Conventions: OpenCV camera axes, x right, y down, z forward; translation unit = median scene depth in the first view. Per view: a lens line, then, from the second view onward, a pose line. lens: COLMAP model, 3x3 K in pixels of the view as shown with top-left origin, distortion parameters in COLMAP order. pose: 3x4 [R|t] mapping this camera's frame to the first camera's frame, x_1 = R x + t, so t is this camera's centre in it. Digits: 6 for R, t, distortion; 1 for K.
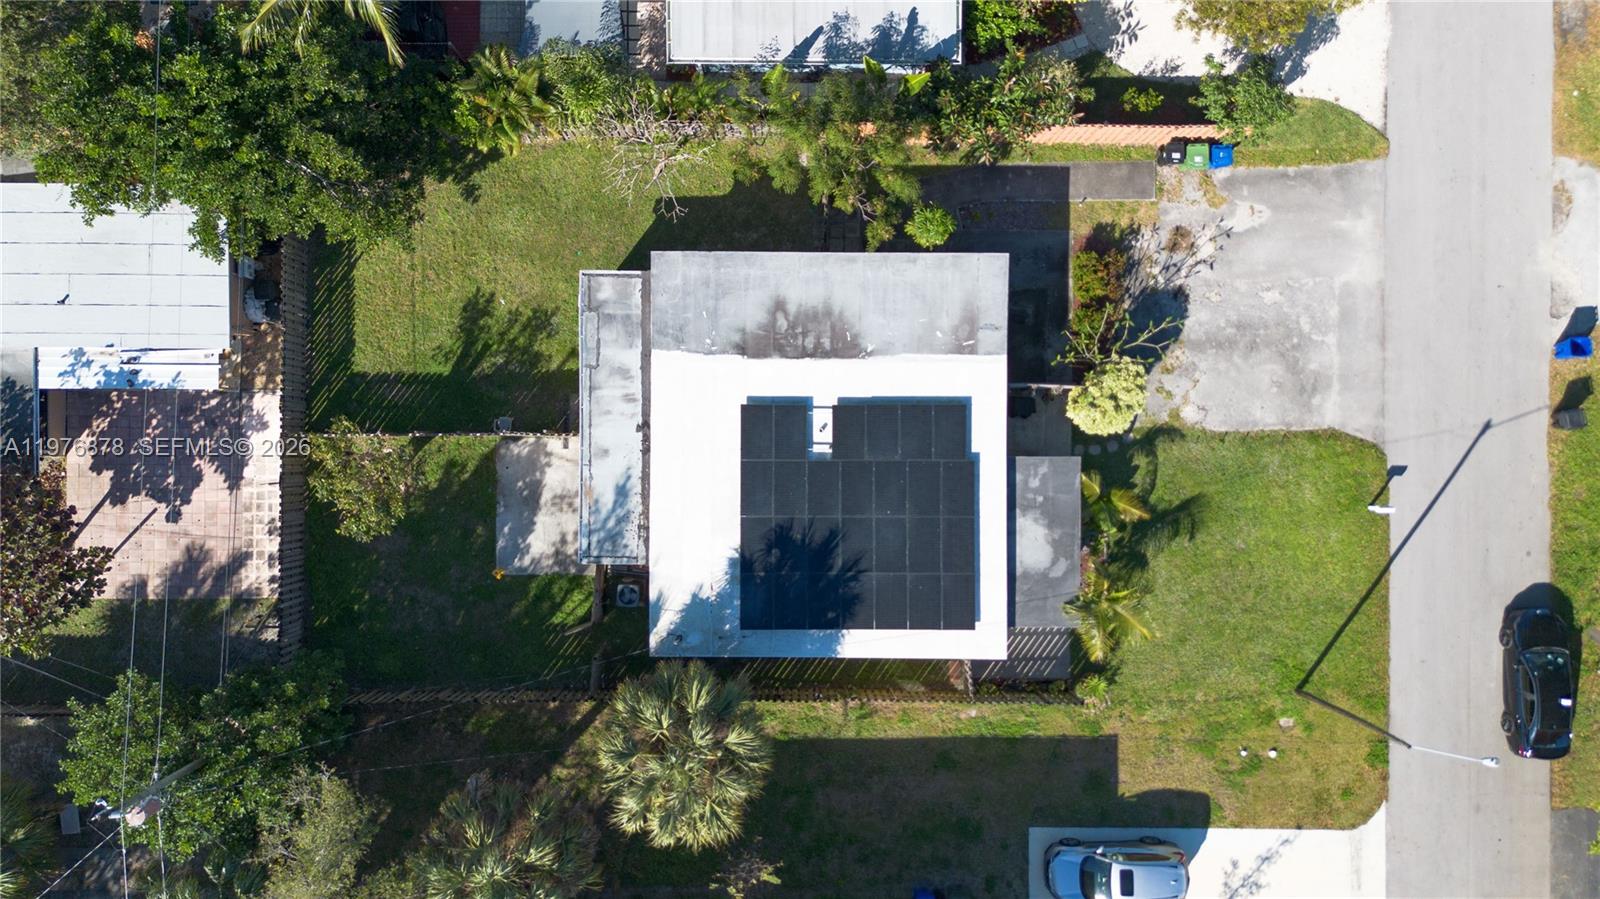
lens RADIAL K [[1113.0, 0, 800.0], [0, 1113.0, 449.5], [0, 0, 1]] dist [0.000845, 0.002585]
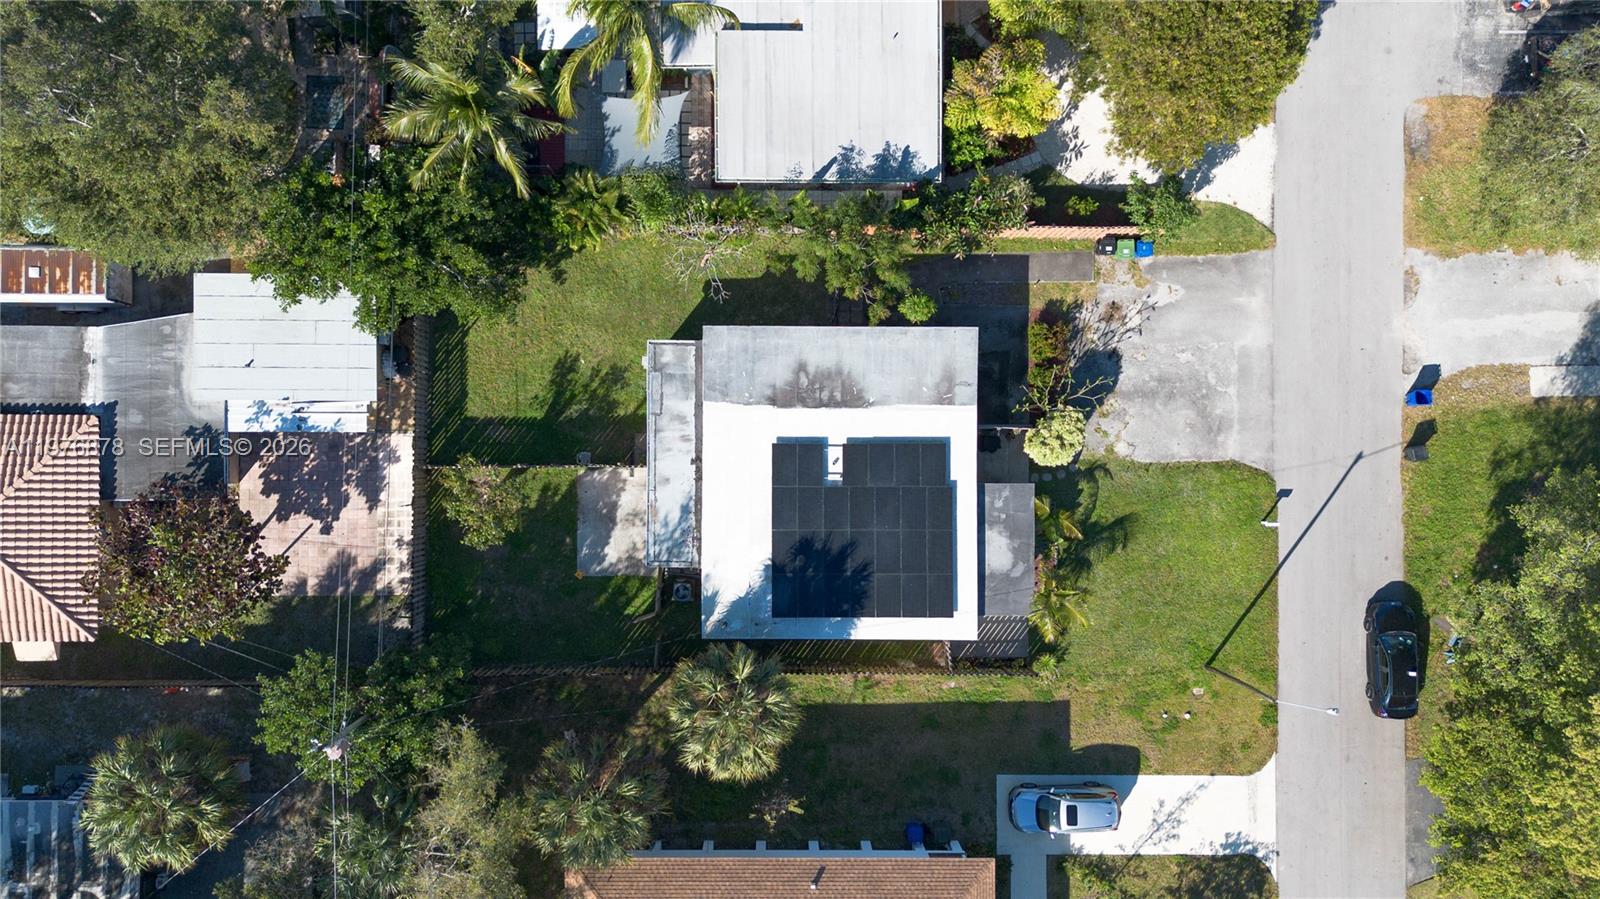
lens RADIAL K [[1025.5, 0, 800.0], [0, 1025.5, 449.5], [0, 0, 1]] dist [0.003179, -0.000473]
pose [[0.999993, -0.000682, 0.003694, -0.023638], [0.000731, 0.999912, -0.013213, -0.016867], [-0.003684, 0.013215, 0.999906, -0.182220]]
